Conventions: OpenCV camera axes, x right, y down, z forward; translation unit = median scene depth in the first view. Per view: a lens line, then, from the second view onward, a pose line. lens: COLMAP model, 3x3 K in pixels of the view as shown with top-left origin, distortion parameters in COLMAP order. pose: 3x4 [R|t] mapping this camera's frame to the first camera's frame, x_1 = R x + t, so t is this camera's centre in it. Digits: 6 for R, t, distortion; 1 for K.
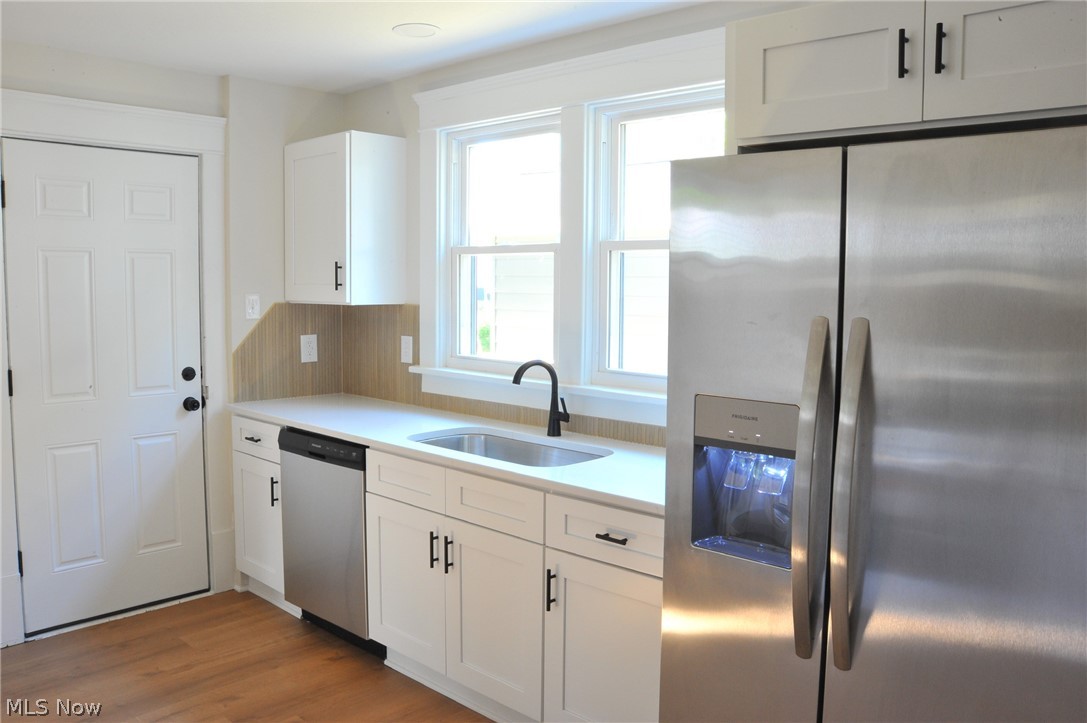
lens RADIAL K [[859.2, 0, 544.3], [0, 859.2, 359.4], [0, 0, 1]] dist [-0.146941, 0.099129]
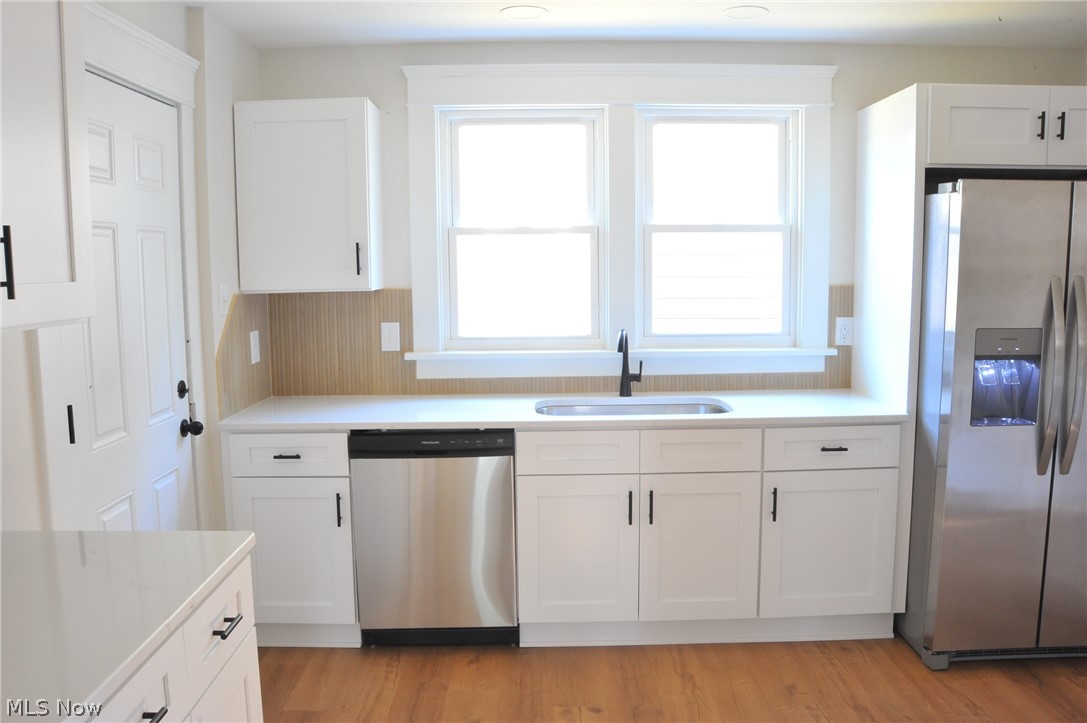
lens RADIAL K [[859.2, 0, 536.1], [0, 859.2, 358.2], [0, 0, 1]] dist [-0.146941, 0.099129]
pose [[0.724063, -0.094771, 0.683192, -0.752752], [0.081396, 0.995335, 0.051805, -0.026006], [-0.684915, 0.018100, 0.728399, 0.227929]]
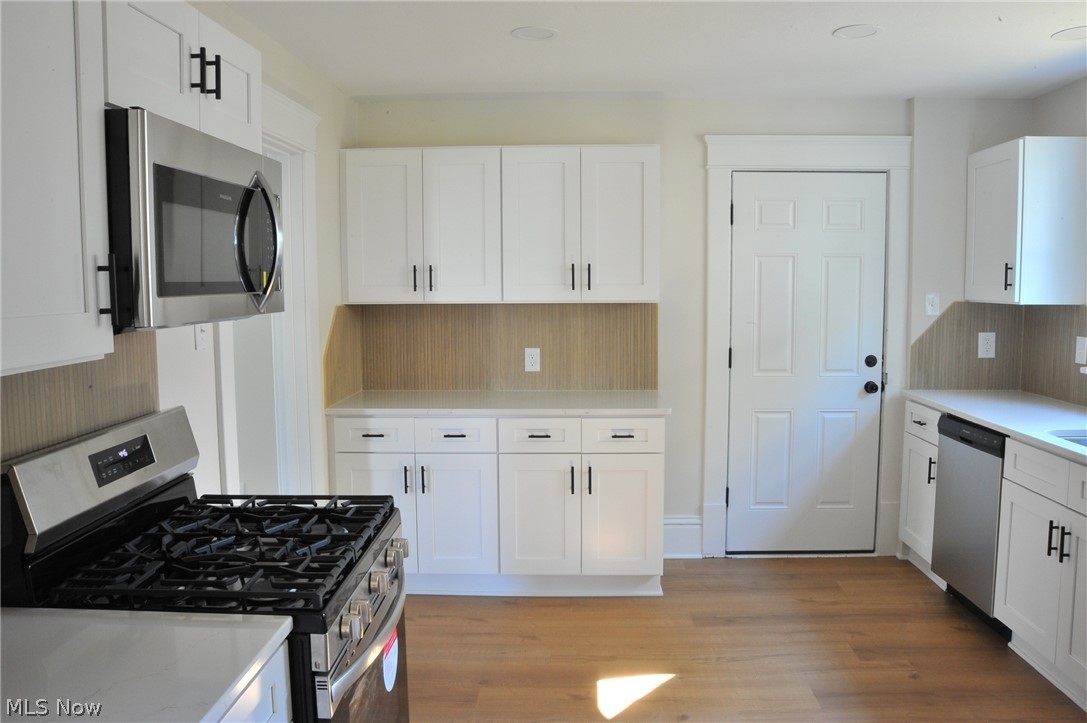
lens RADIAL K [[859.2, 0, 543.4], [0, 859.2, 357.5], [0, 0, 1]] dist [-0.146941, 0.099129]
pose [[0.652782, 0.055949, -0.755477, 0.167111], [-0.058922, 0.997998, 0.022997, 0.012885], [0.755251, 0.029502, 0.654772, -0.106448]]
